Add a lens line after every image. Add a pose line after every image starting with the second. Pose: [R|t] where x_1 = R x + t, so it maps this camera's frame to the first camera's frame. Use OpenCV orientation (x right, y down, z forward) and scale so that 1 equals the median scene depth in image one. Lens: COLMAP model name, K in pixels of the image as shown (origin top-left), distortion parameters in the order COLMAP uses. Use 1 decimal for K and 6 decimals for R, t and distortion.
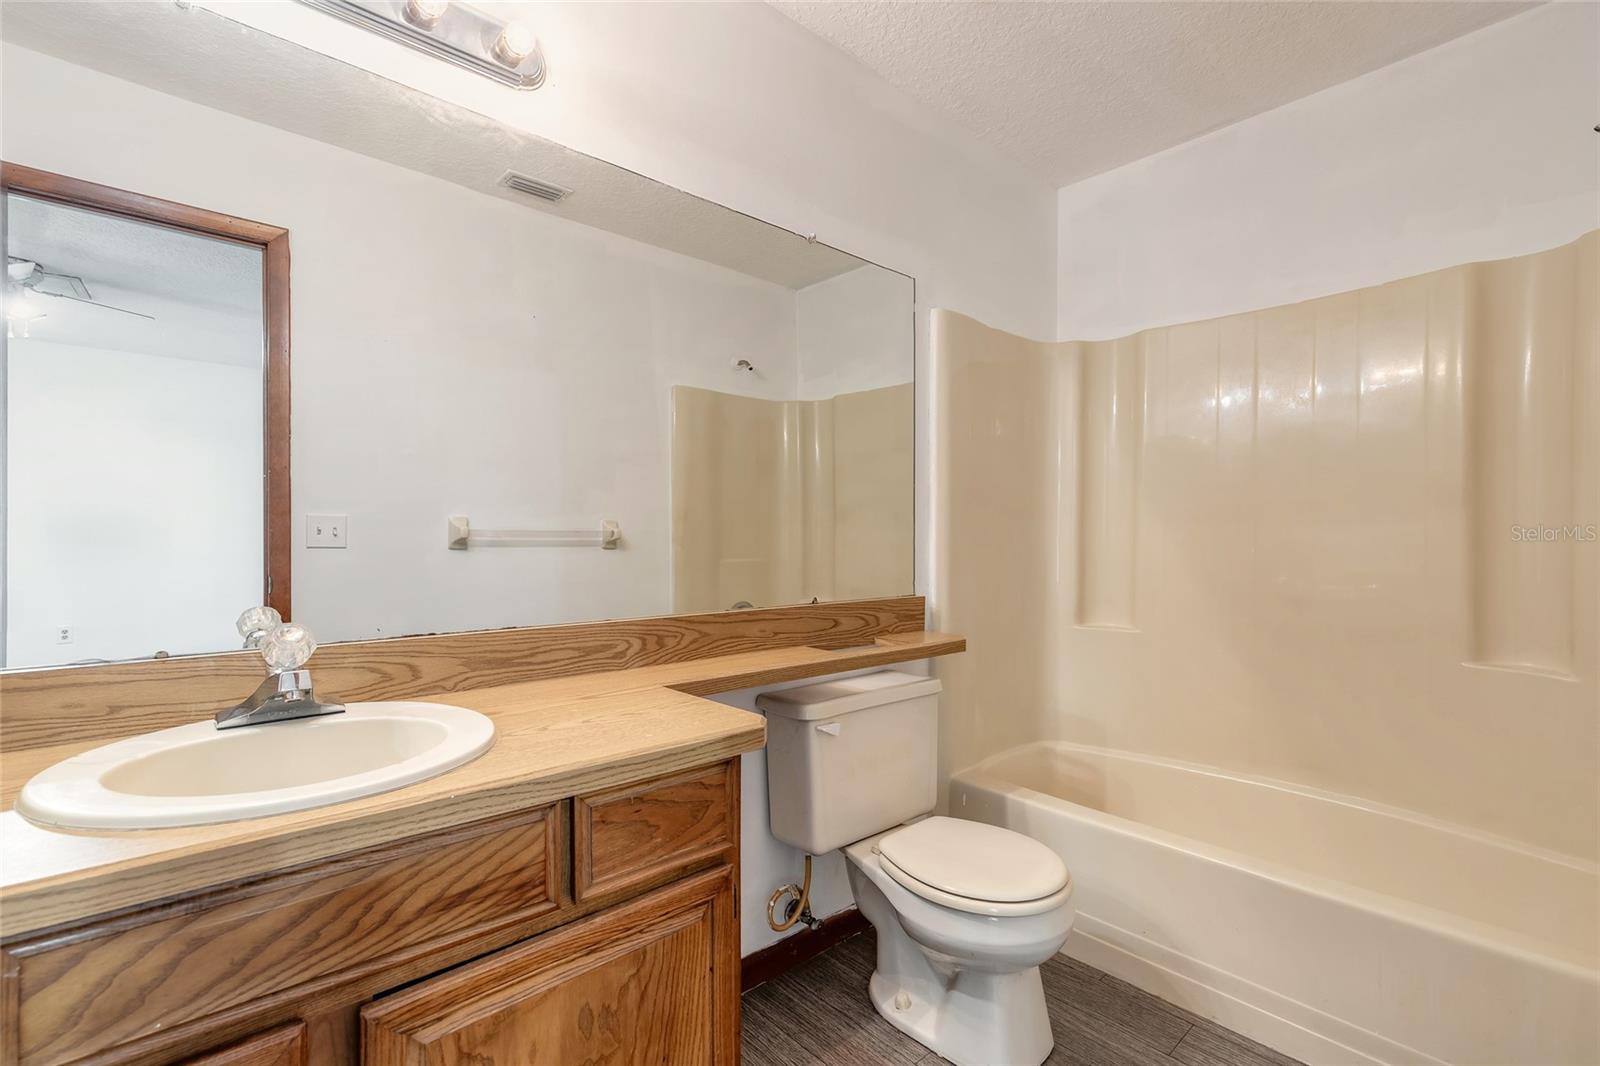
lens RADIAL K [[721.9, 0, 798.3], [0, 721.9, 536.5], [0, 0, 1]] dist [0.006430, -0.000922]
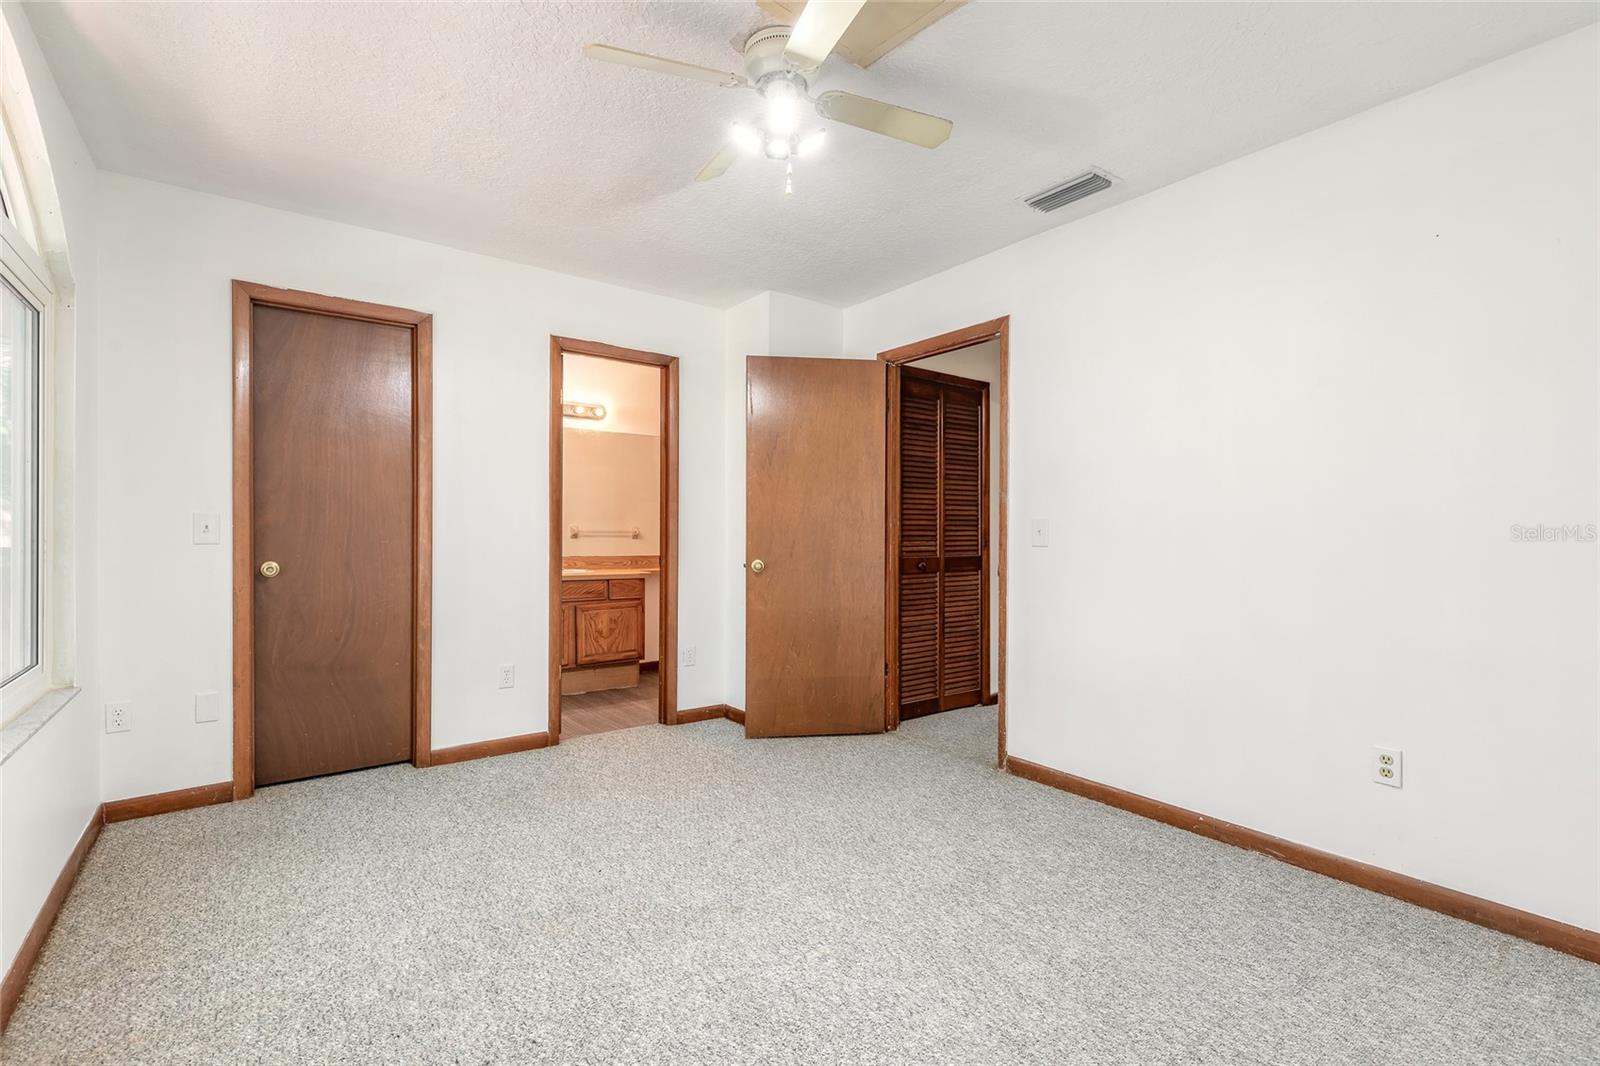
lens RADIAL K [[721.9, 0, 801.4], [0, 721.9, 532.9], [0, 0, 1]] dist [0.006430, -0.000922]
pose [[0.996679, -0.003970, -0.081331, 1.038059], [0.003494, 0.999976, -0.005996, 0.026837], [0.081352, 0.005691, 0.996669, -2.833248]]
